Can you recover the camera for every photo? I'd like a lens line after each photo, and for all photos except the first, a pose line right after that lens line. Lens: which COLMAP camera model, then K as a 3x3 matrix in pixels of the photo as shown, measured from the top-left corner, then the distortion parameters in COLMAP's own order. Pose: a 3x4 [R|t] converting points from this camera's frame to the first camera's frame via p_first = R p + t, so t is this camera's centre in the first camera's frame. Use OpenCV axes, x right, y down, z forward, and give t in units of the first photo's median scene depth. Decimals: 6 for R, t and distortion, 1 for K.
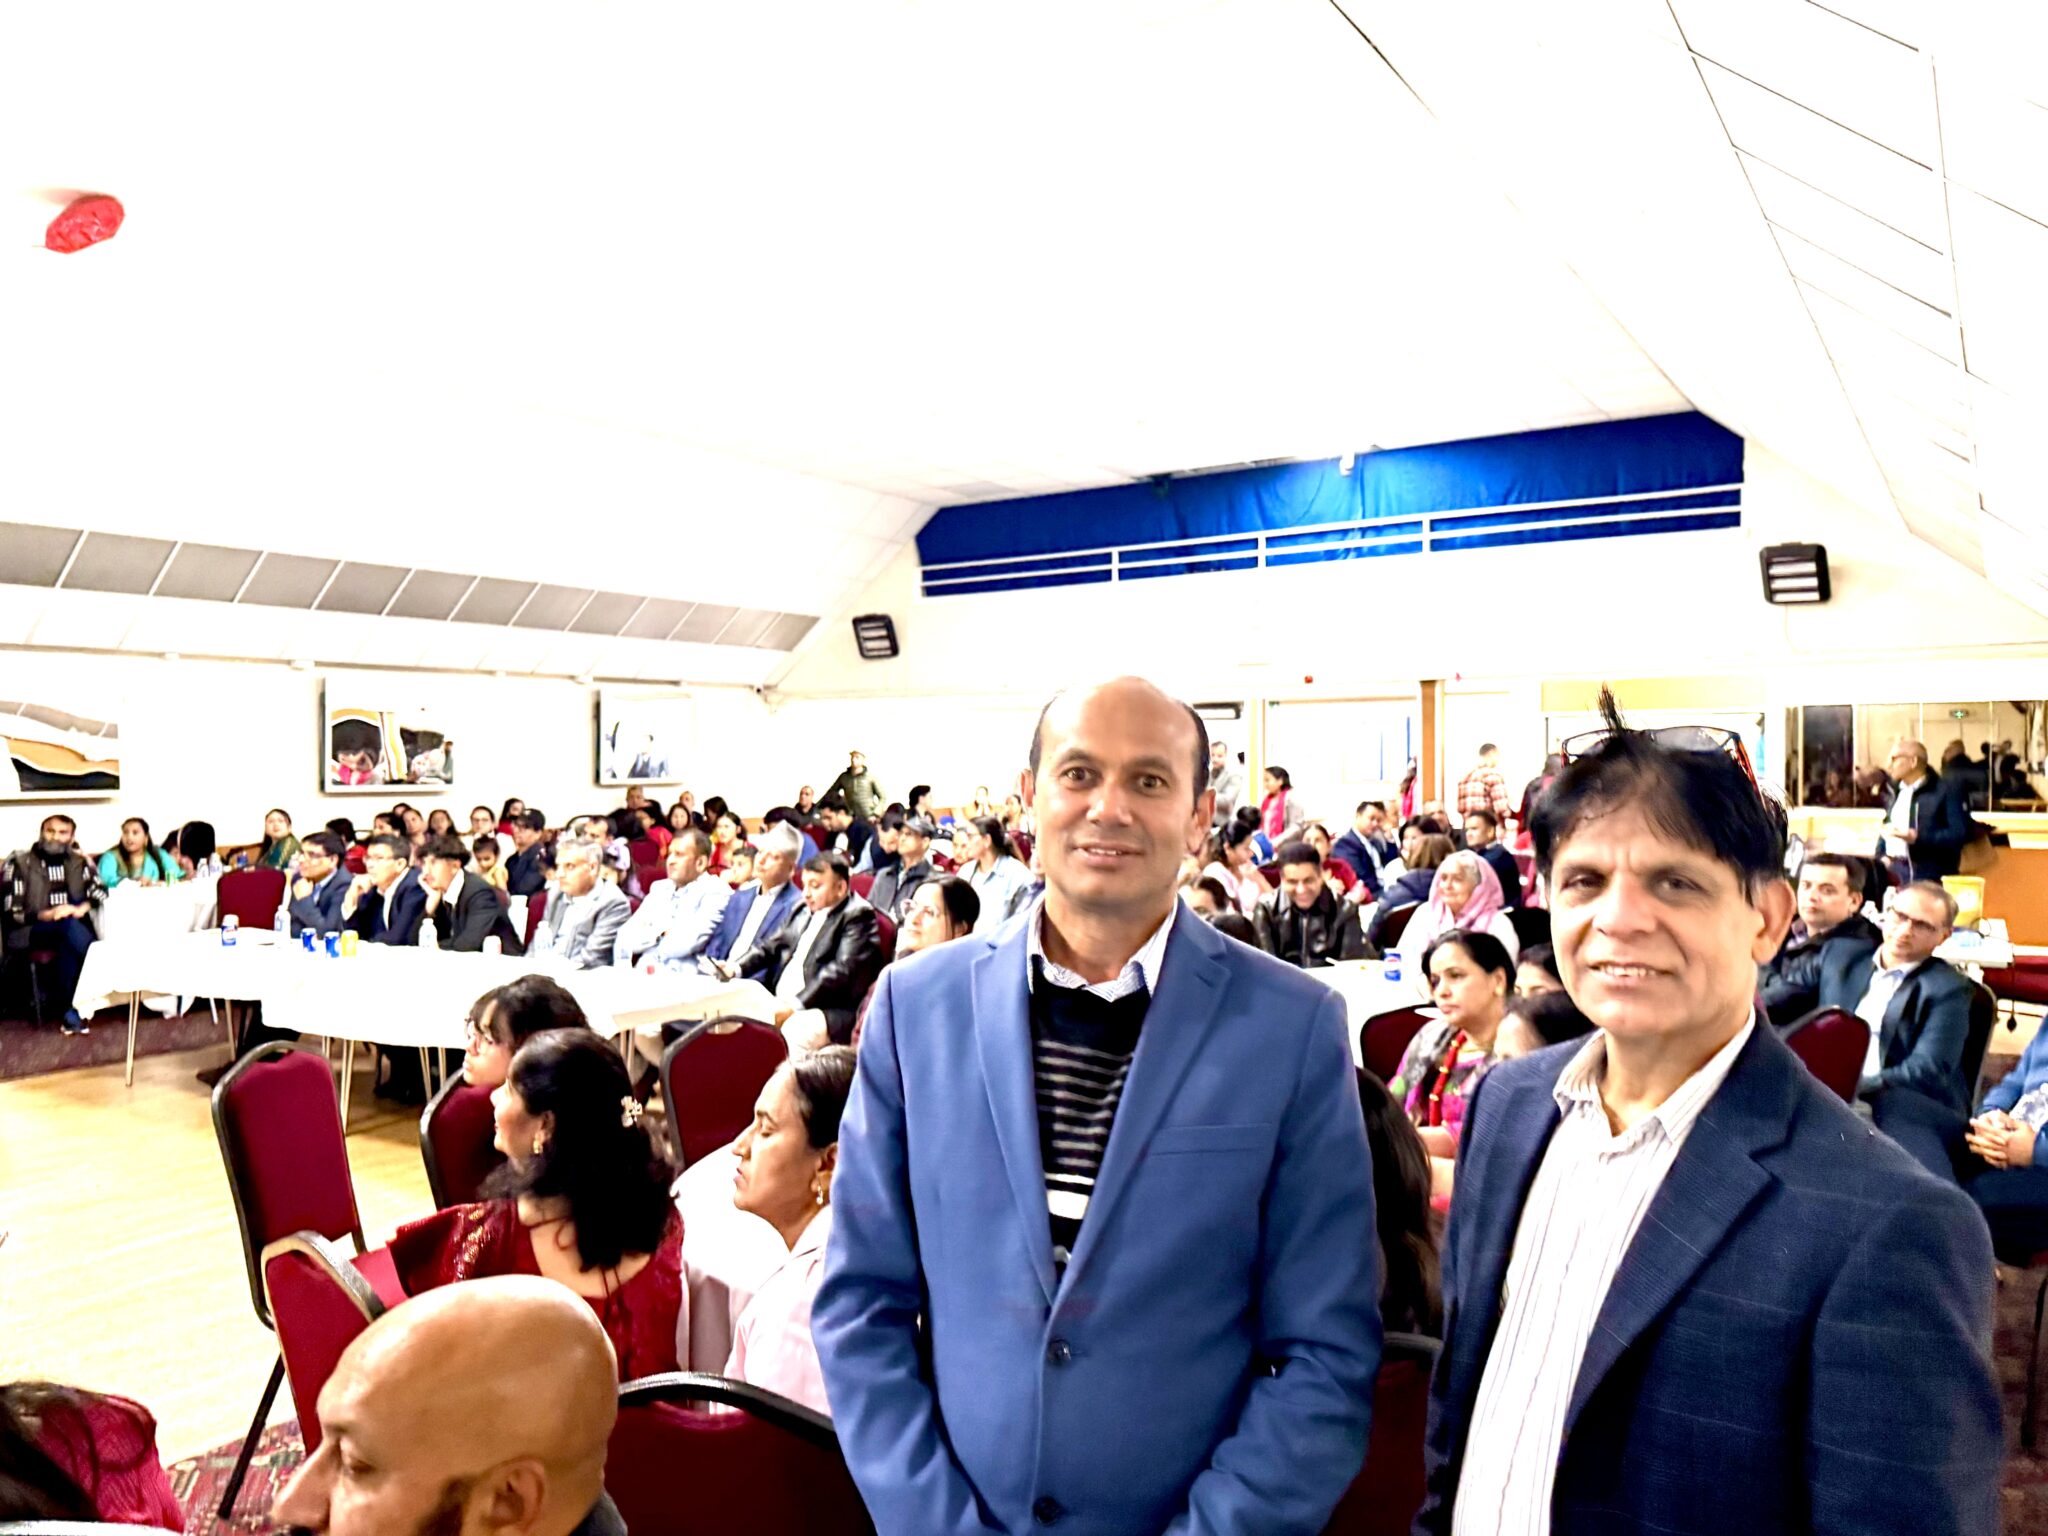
lens RADIAL K [[1445.2, 0, 965.8], [0, 1445.2, 817.2], [0, 0, 1]] dist [-0.003157, 0.000379]
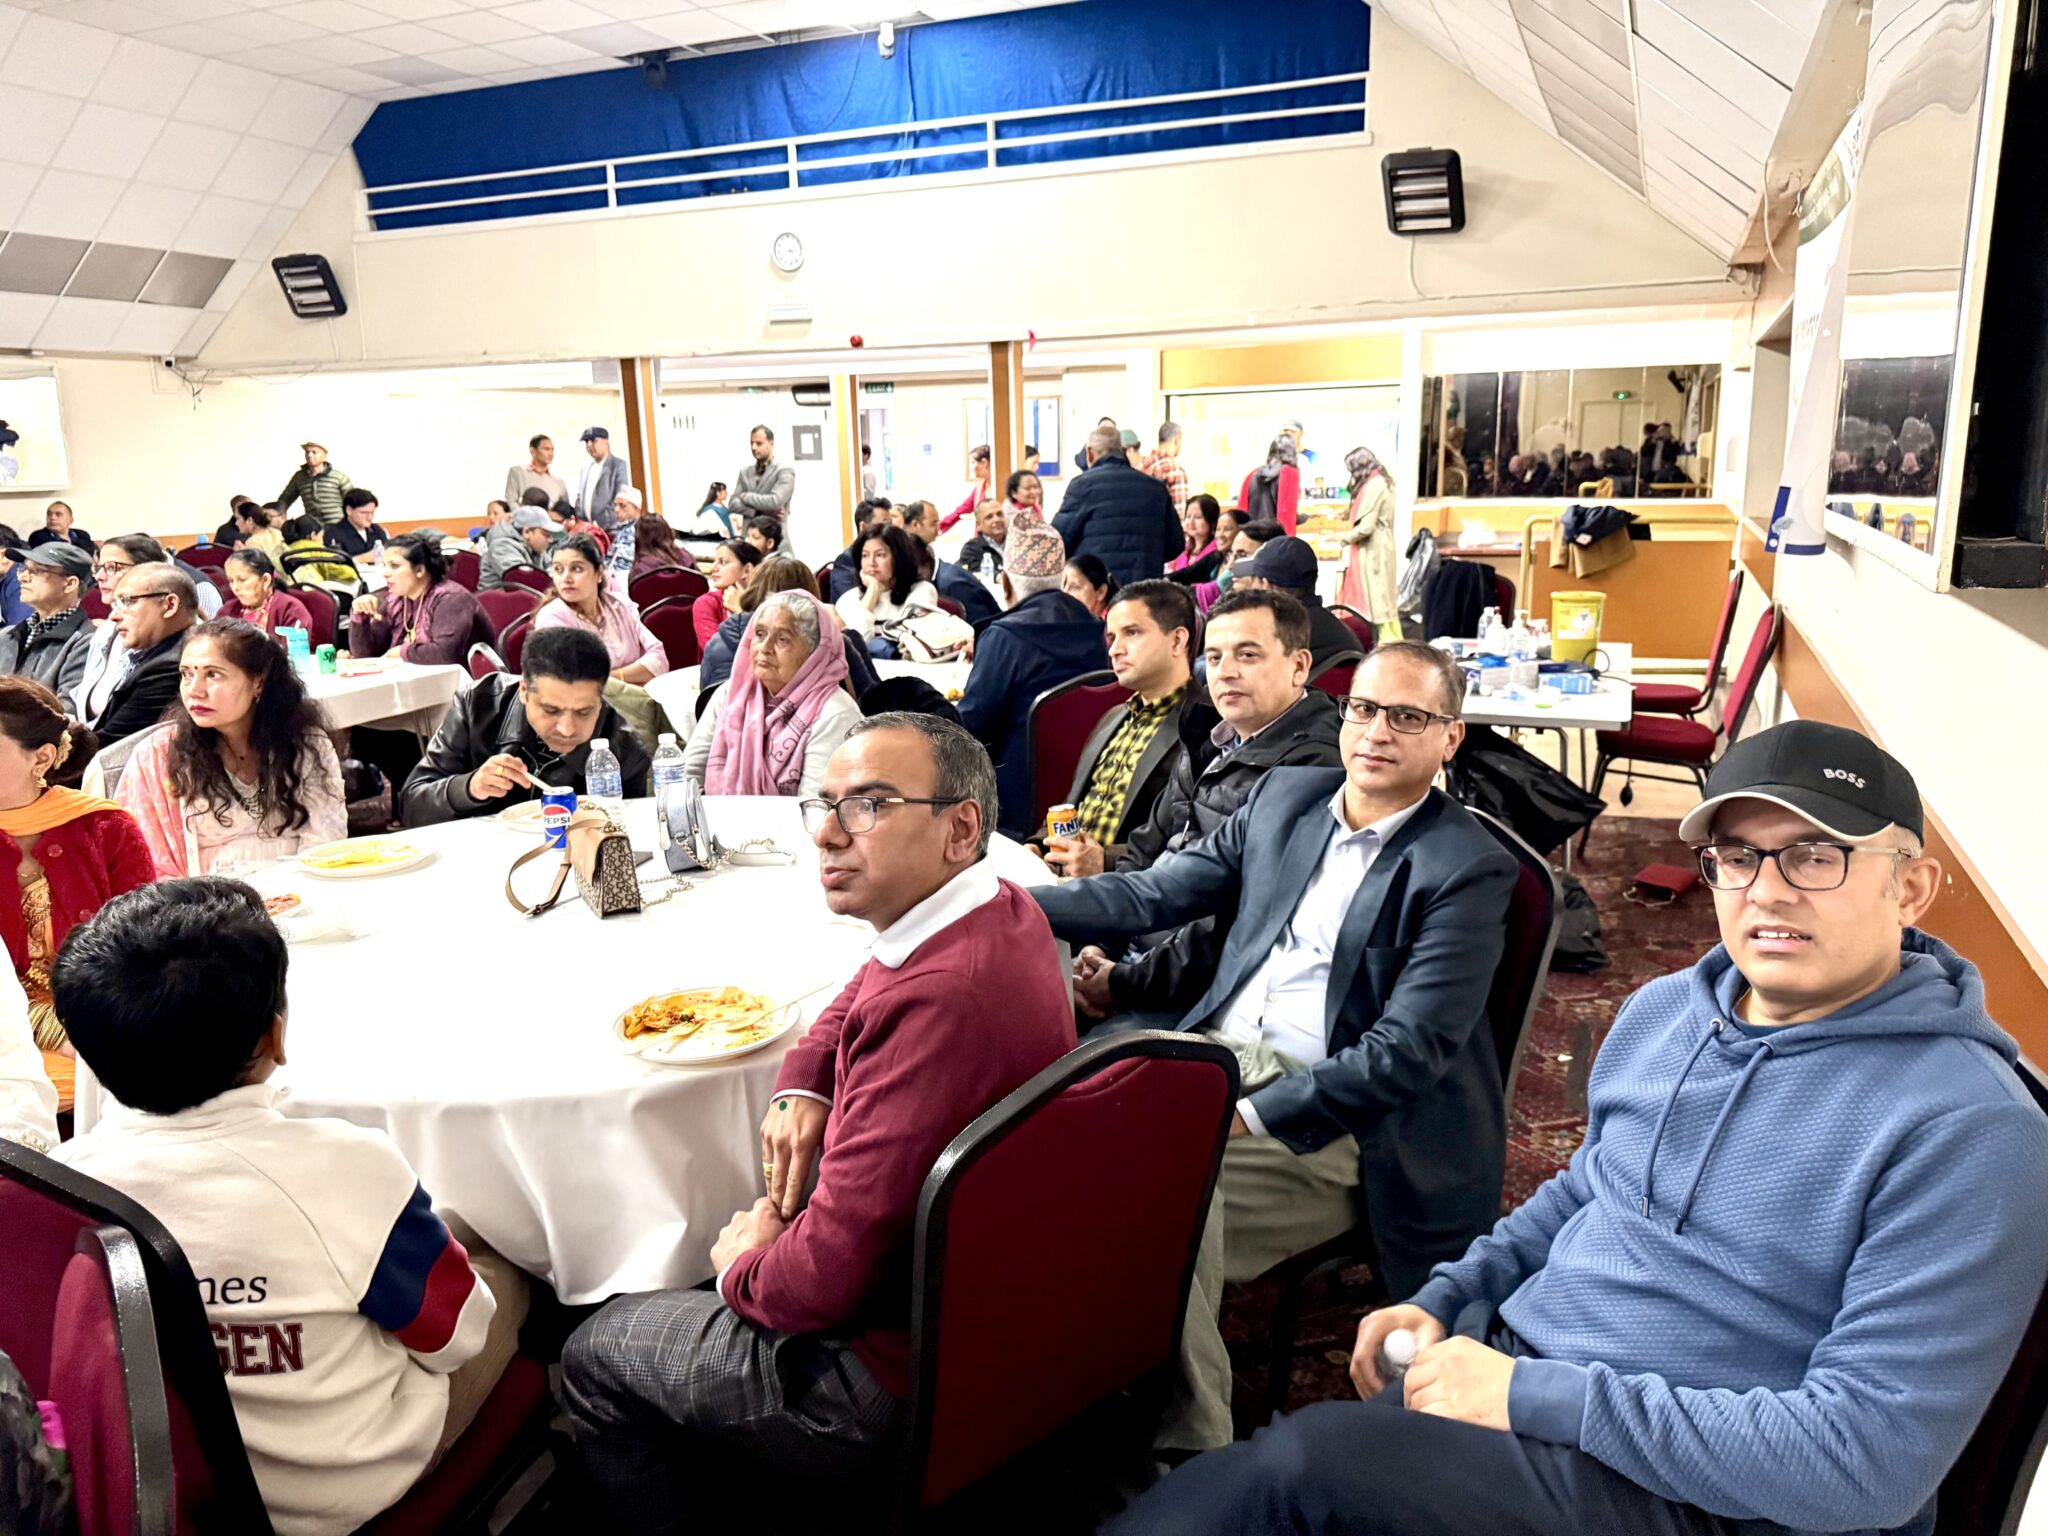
lens RADIAL K [[1480.7, 0, 987.0], [0, 1480.7, 769.2], [0, 0, 1]] dist [0.178508, -0.388521]
pose [[0.978294, -0.054247, 0.199996, 0.131886], [0.020899, 0.986035, 0.165222, -0.000880], [-0.206166, -0.157456, 0.965766, 0.170219]]
